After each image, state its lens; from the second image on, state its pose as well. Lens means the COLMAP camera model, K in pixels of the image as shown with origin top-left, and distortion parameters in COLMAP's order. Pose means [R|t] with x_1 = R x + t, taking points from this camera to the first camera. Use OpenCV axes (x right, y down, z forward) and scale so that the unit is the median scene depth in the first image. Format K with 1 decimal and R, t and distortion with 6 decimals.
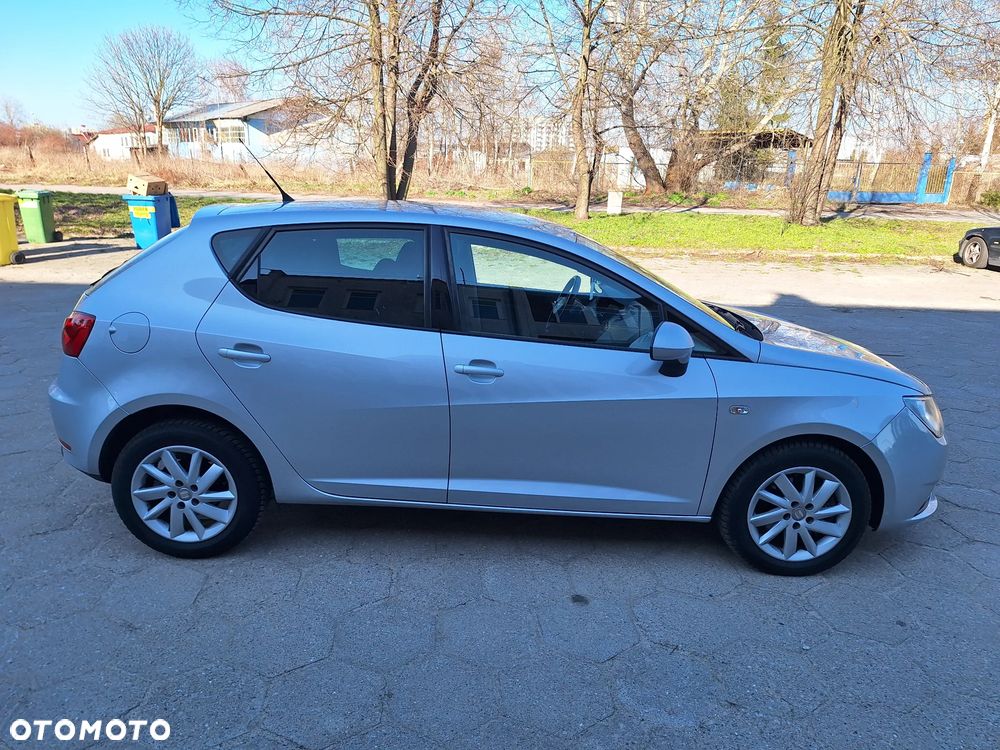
lens RADIAL K [[688.3, 0, 497.9], [0, 688.3, 378.0], [0, 0, 1]] dist [0.015877, -0.003938]
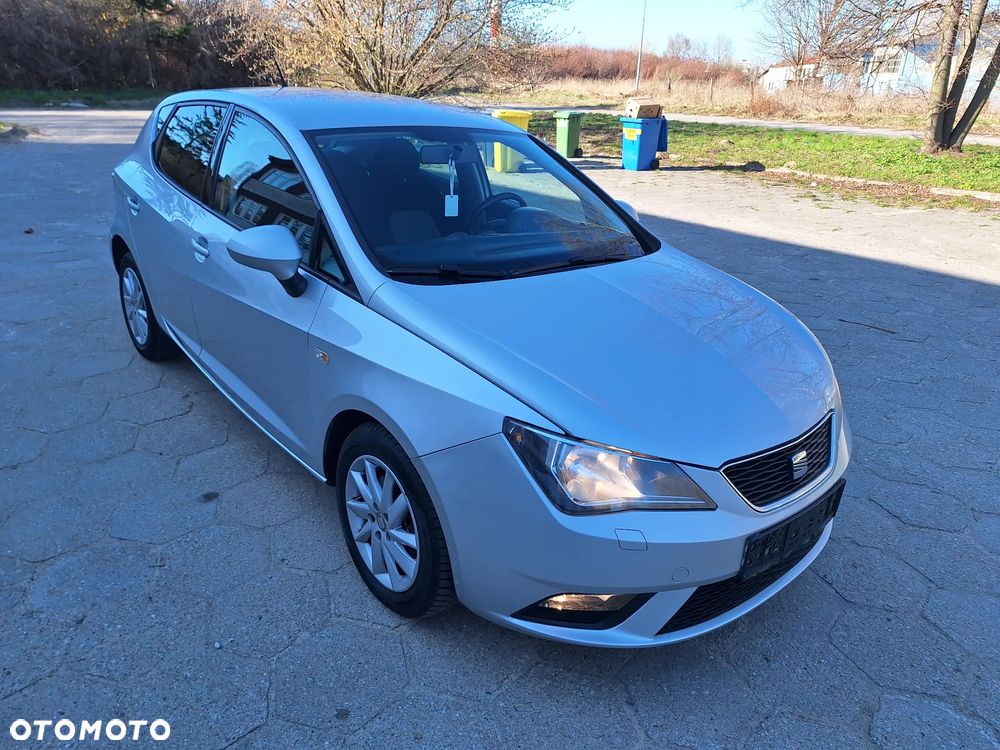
lens RADIAL K [[688.3, 0, 497.9], [0, 688.3, 378.0], [0, 0, 1]] dist [0.015877, -0.003938]
pose [[0.653308, 0.294181, -0.697601, 0.194090], [-0.235417, 0.954678, 0.182123, -0.022255], [0.719561, 0.045245, 0.692954, 0.114237]]
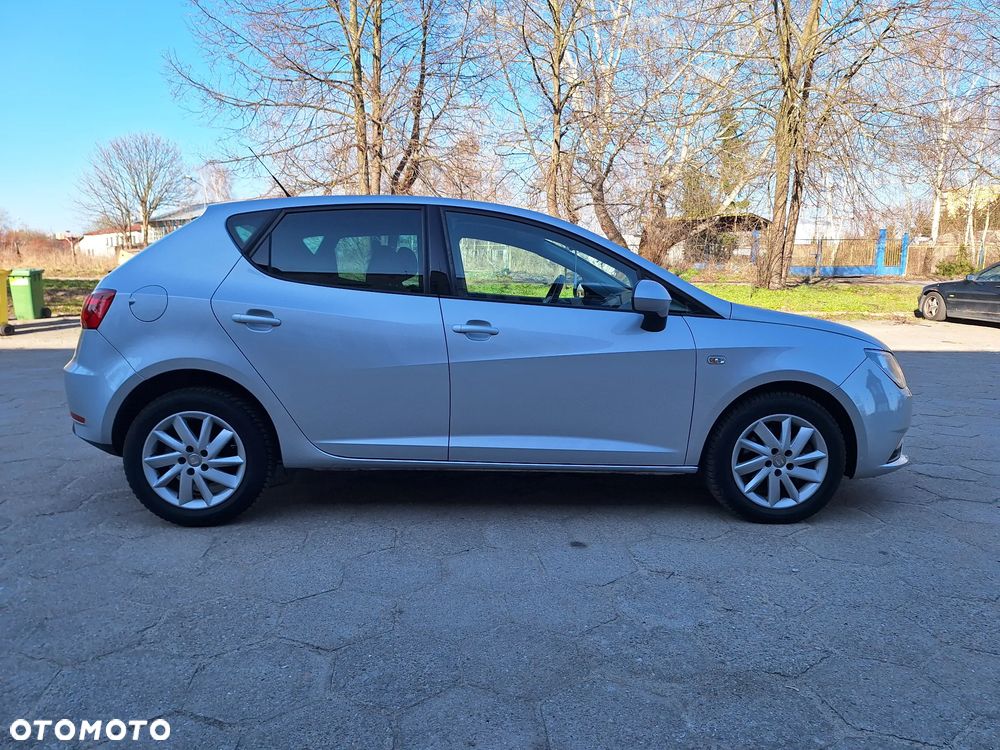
lens RADIAL K [[683.7, 0, 501.9], [0, 683.7, 374.6], [0, 0, 1]] dist [0.048381, -0.043348]
pose [[0.999073, -0.028559, 0.032202, -0.004240], [0.032504, 0.991042, -0.129536, 0.037246], [-0.028214, 0.130462, 0.991052, -0.011115]]
